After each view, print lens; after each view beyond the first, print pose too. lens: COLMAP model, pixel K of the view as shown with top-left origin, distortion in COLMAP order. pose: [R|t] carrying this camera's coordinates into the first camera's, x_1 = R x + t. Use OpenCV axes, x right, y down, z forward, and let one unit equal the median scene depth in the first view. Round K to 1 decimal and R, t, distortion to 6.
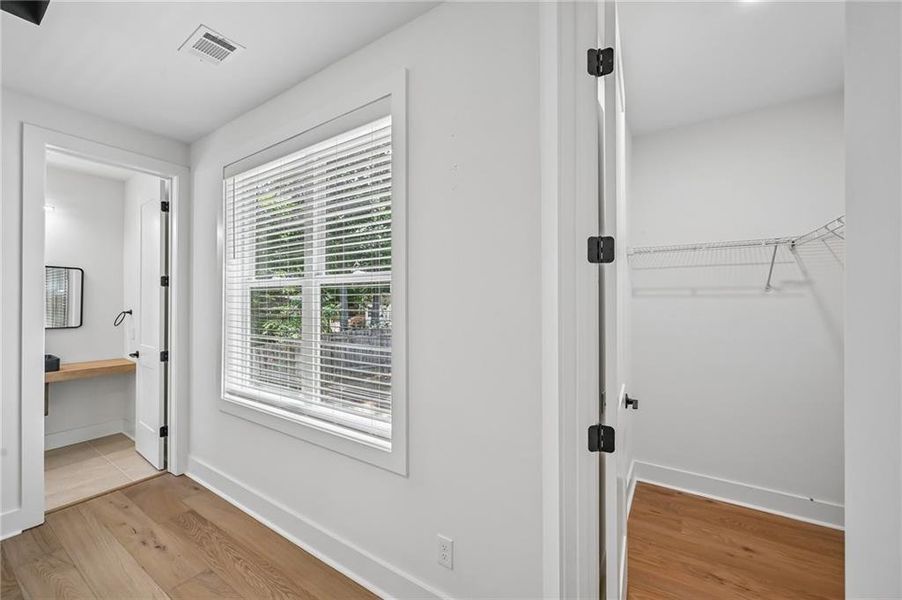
lens RADIAL K [[351.9, 0, 453.0], [0, 351.9, 298.9], [0, 0, 1]] dist [-0.001482, -0.000042]
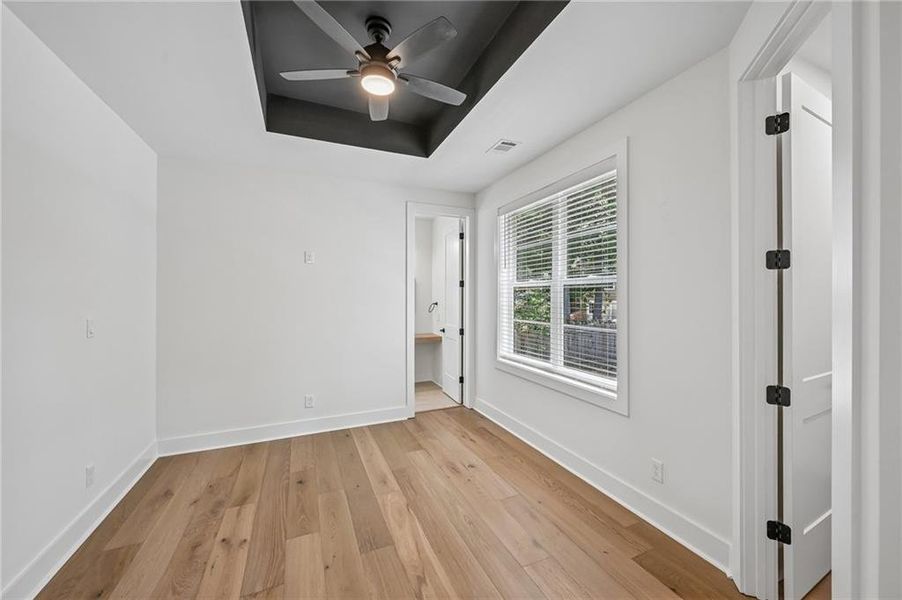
lens RADIAL K [[361.4, 0, 467.6], [0, 361.4, 294.6], [0, 0, 1]] dist [-0.001698, -0.000073]
pose [[0.848290, -0.001676, -0.529529, 0.062339], [0.001389, 0.999999, -0.000941, -0.000928], [0.529530, 0.000062, 0.848291, -0.399199]]
